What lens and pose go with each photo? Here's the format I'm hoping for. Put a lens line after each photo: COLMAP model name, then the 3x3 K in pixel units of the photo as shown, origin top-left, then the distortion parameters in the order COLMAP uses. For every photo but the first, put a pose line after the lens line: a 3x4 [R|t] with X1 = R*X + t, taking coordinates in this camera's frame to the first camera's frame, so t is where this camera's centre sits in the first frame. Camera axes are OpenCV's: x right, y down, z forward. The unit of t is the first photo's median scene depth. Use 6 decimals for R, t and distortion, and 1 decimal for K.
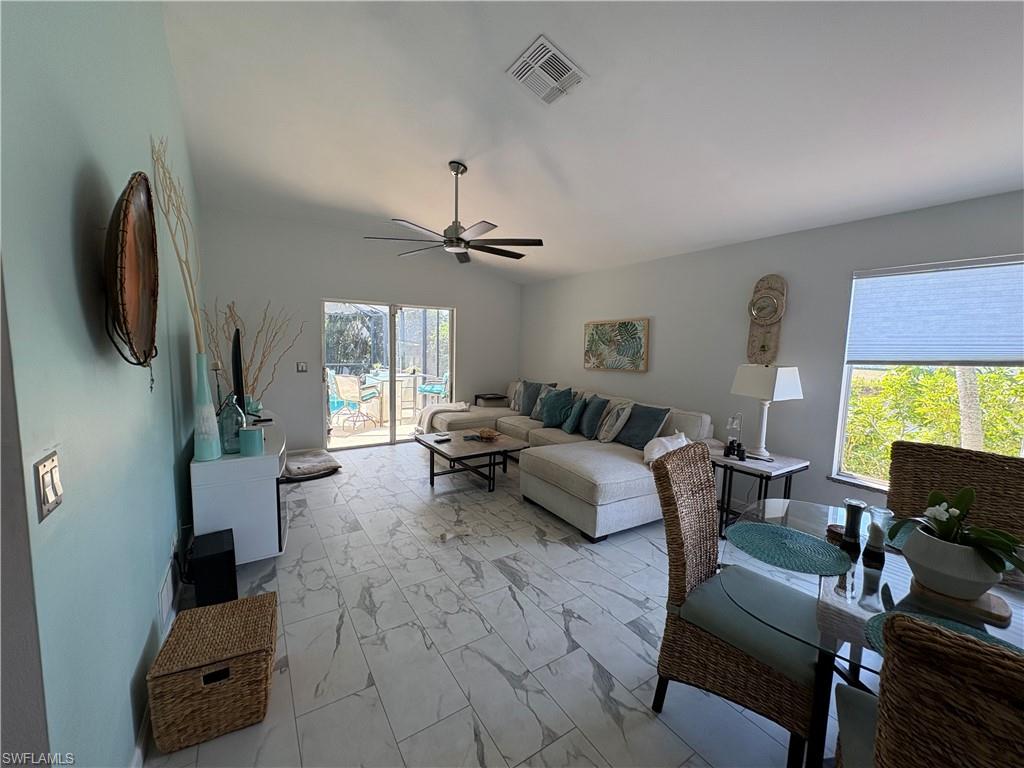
lens RADIAL K [[406.8, 0, 512.1], [0, 406.8, 385.5], [0, 0, 1]] dist [0.000676, -0.000208]
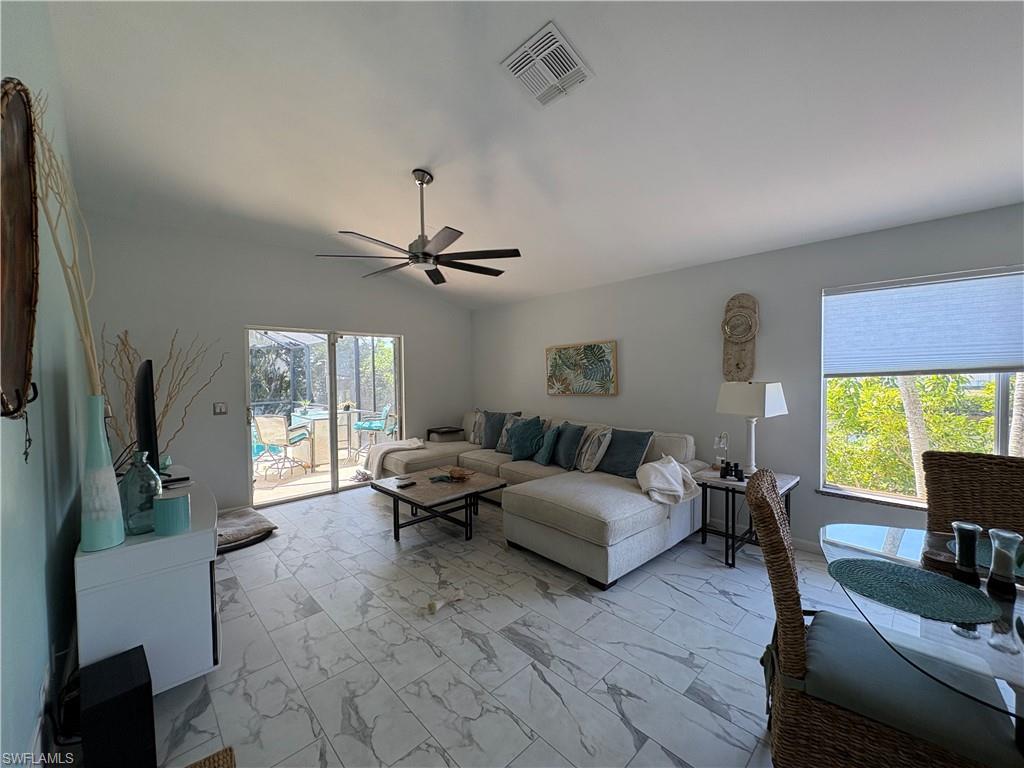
lens RADIAL K [[406.8, 0, 512.0], [0, 406.8, 385.1], [0, 0, 1]] dist [0.000676, -0.000208]
pose [[0.982249, -0.040943, 0.183060, -0.144373], [0.054170, 0.996224, -0.067845, -0.007273], [-0.179591, 0.076557, 0.980758, 0.139765]]
